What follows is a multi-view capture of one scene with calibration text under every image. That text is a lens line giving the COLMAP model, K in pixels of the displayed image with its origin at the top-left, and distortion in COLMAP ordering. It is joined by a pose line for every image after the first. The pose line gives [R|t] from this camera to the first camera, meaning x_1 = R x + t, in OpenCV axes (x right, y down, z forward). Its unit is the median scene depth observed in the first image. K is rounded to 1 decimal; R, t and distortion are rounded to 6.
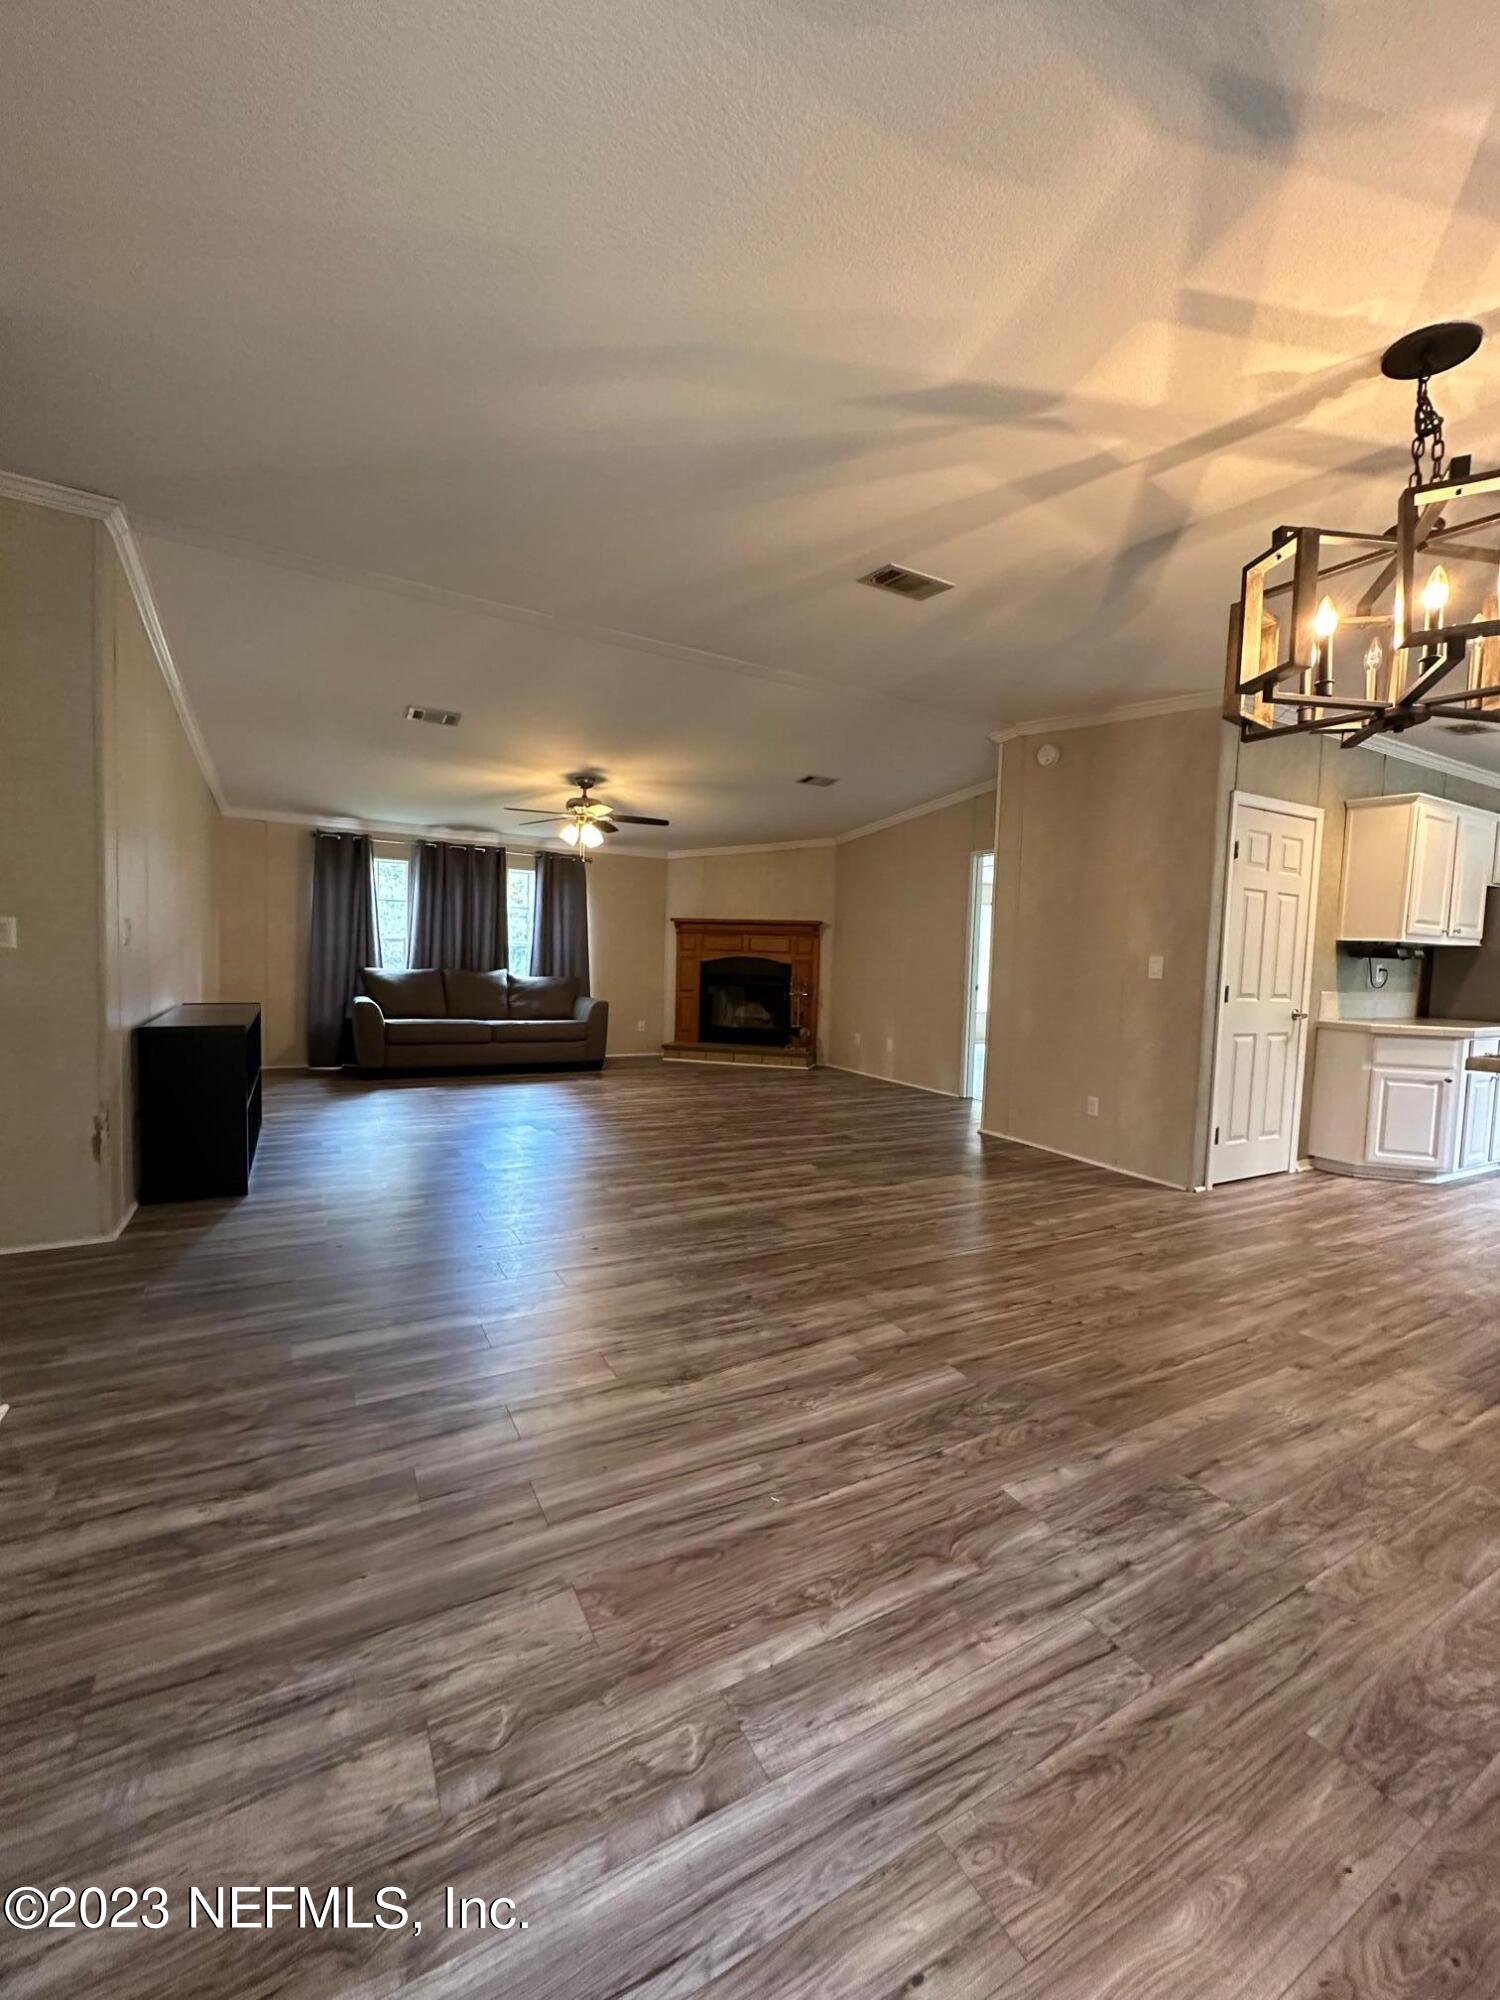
lens RADIAL K [[800.5, 0, 743.9], [0, 800.5, 996.1], [0, 0, 1]] dist [-0.002290, 0.000259]
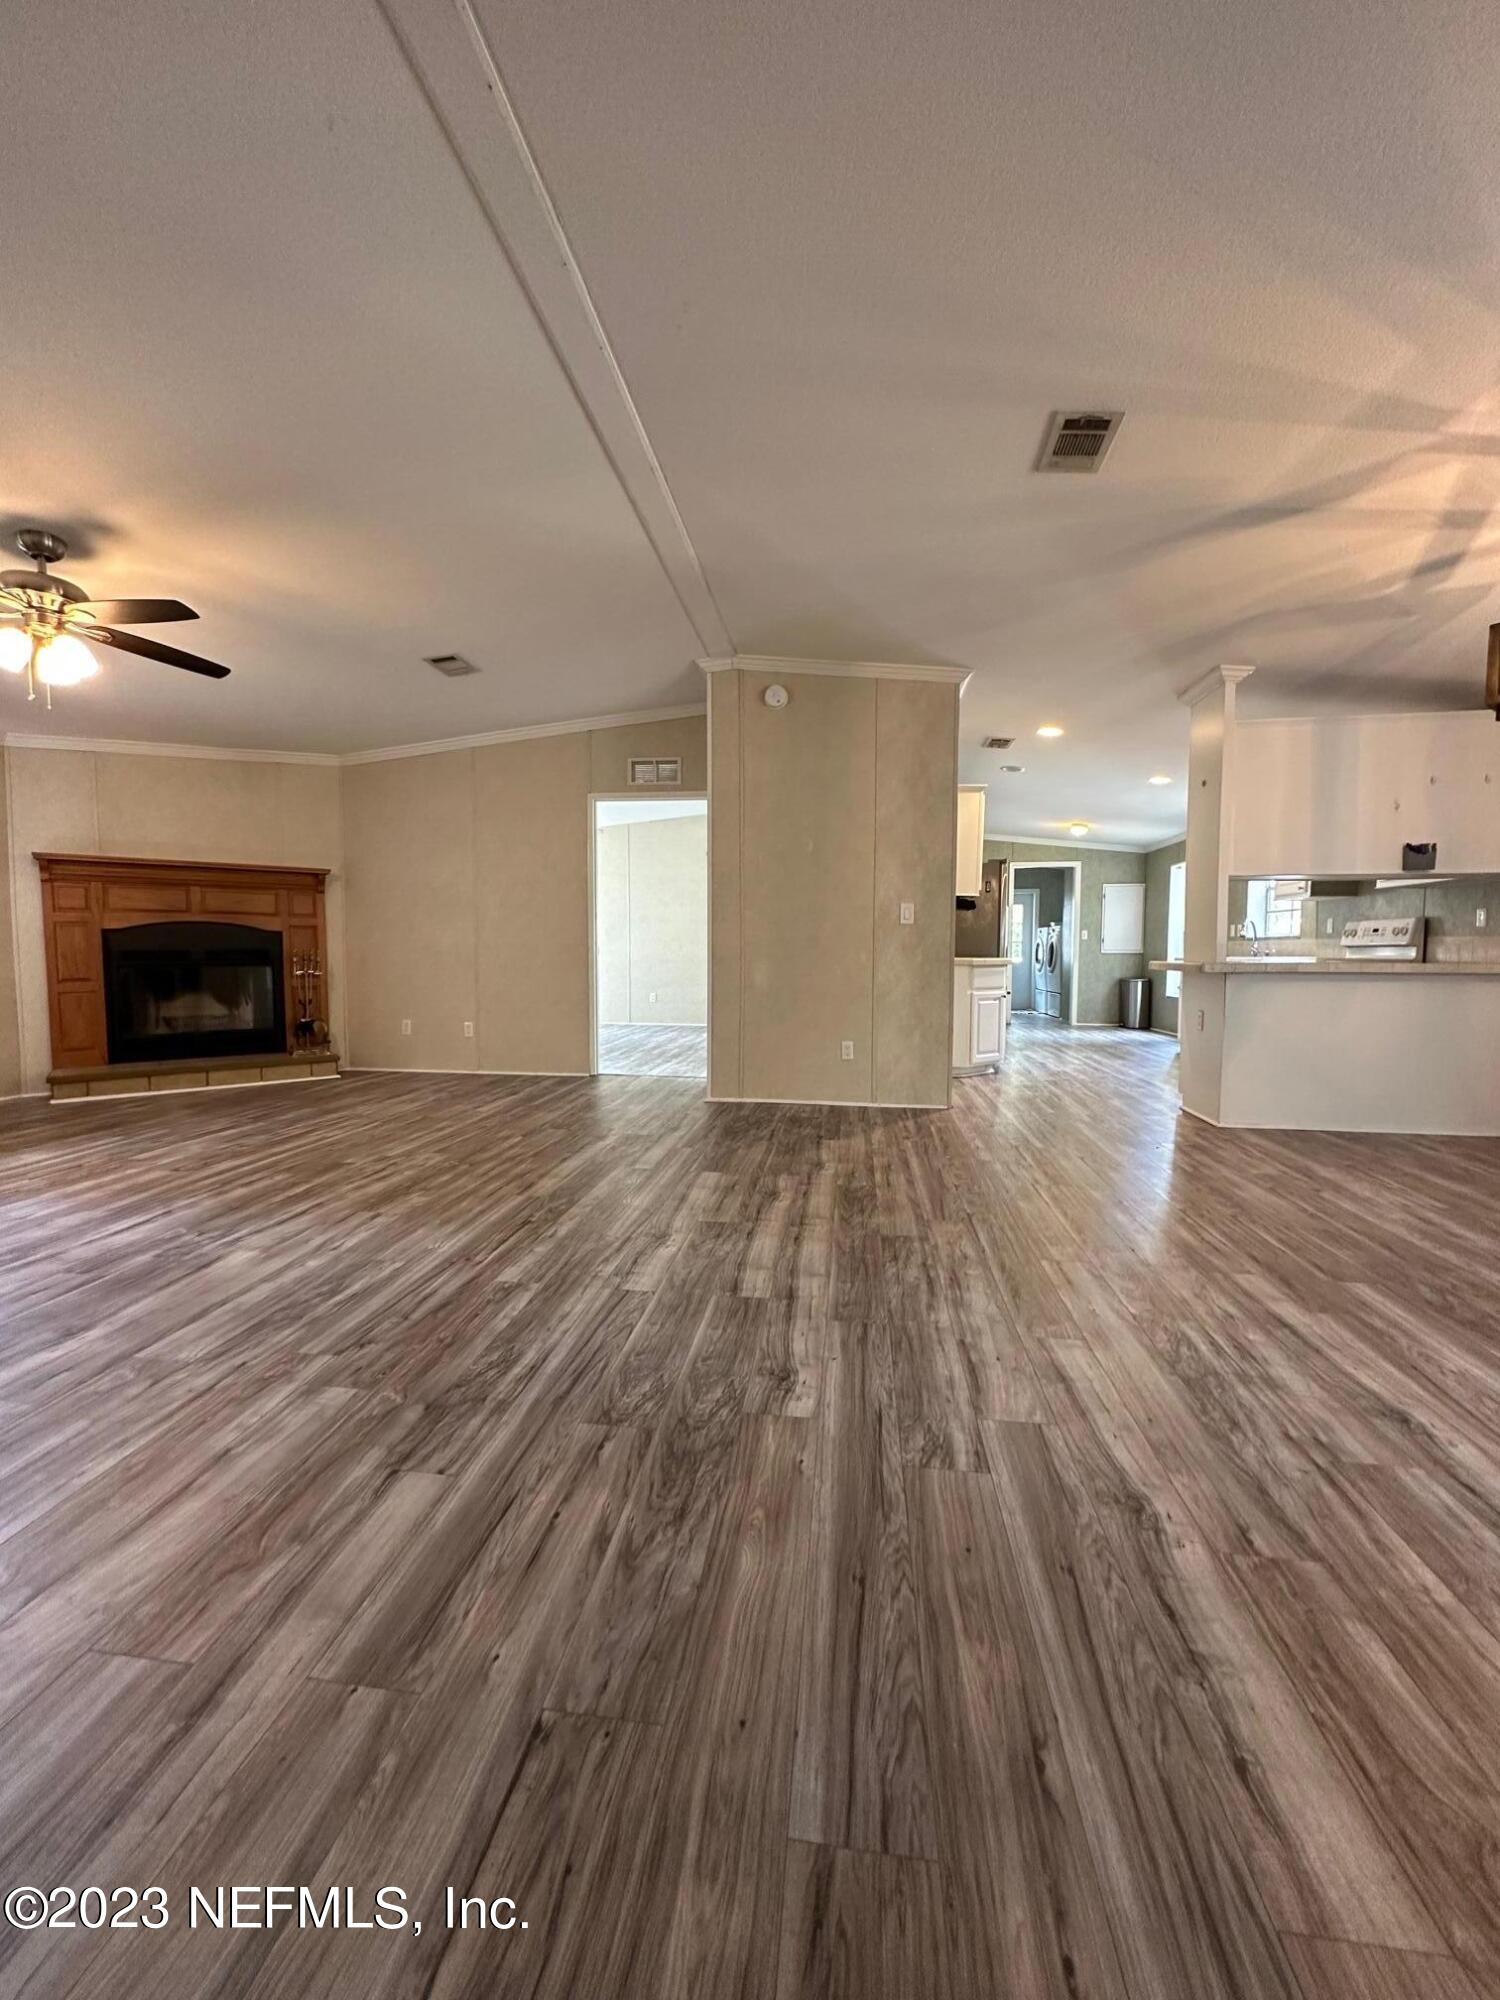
lens RADIAL K [[800.5, 0, 745.1], [0, 800.5, 999.8], [0, 0, 1]] dist [-0.002290, 0.000259]
pose [[0.593892, -0.079303, 0.800627, -0.755768], [0.058590, 0.996751, 0.055268, 0.012055], [-0.802409, 0.014086, 0.596609, 0.793258]]
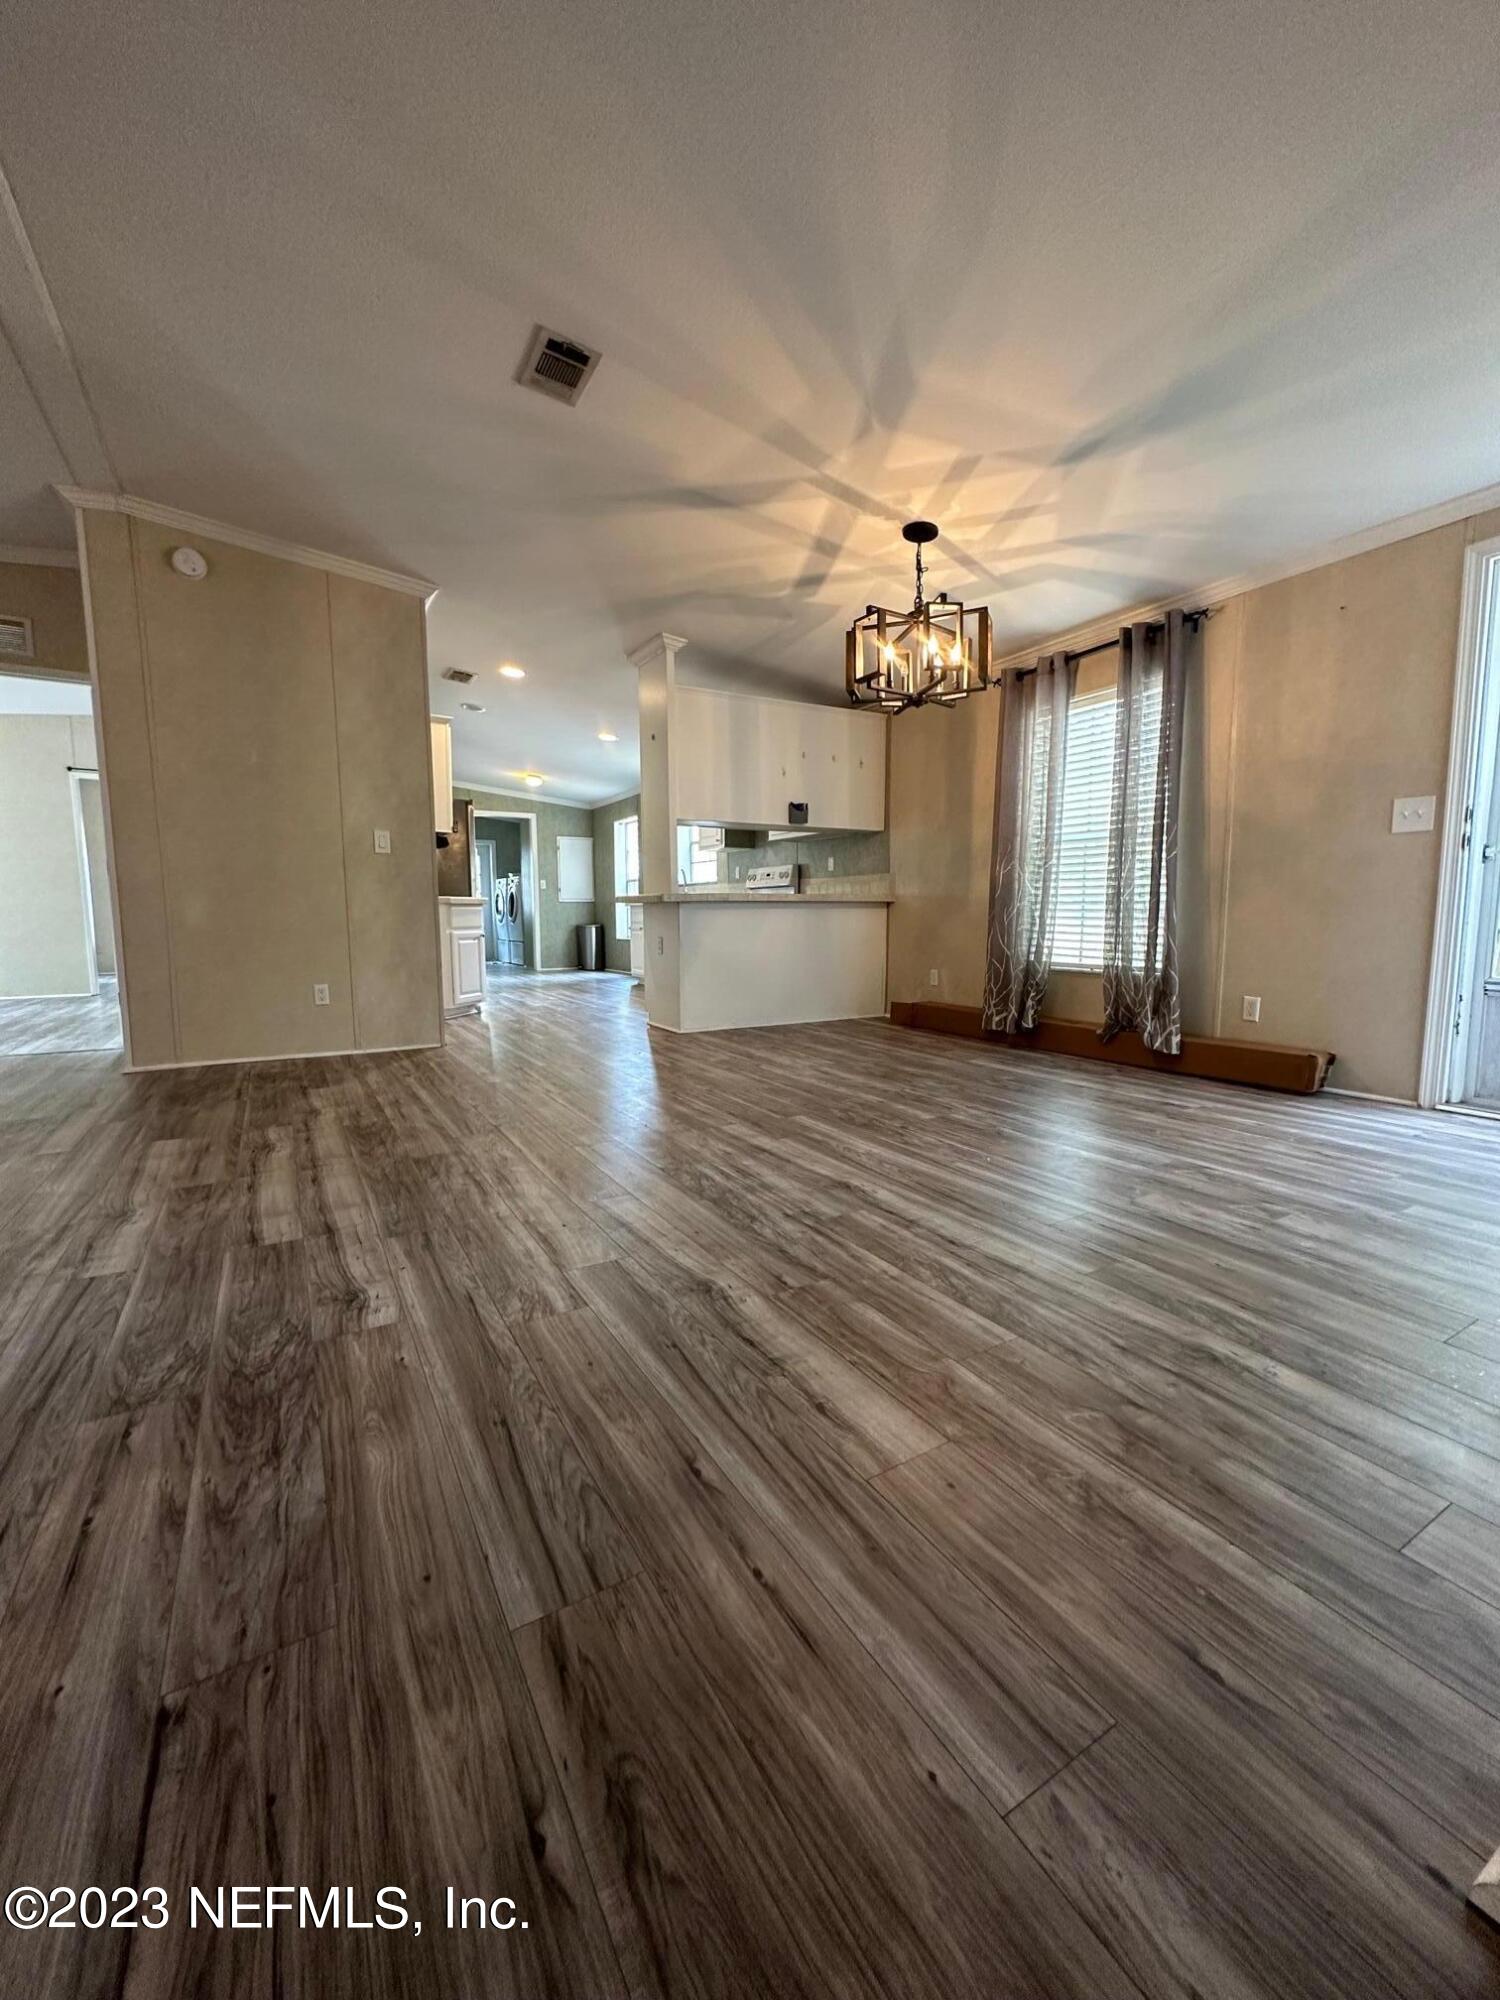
lens RADIAL K [[800.5, 0, 748.8], [0, 800.5, 1000.2], [0, 0, 1]] dist [-0.002290, 0.000259]
pose [[-0.033078, -0.140535, 0.989523, -0.799556], [0.057626, 0.988150, 0.142266, 0.067851], [-0.997790, 0.061728, -0.024587, 0.864490]]
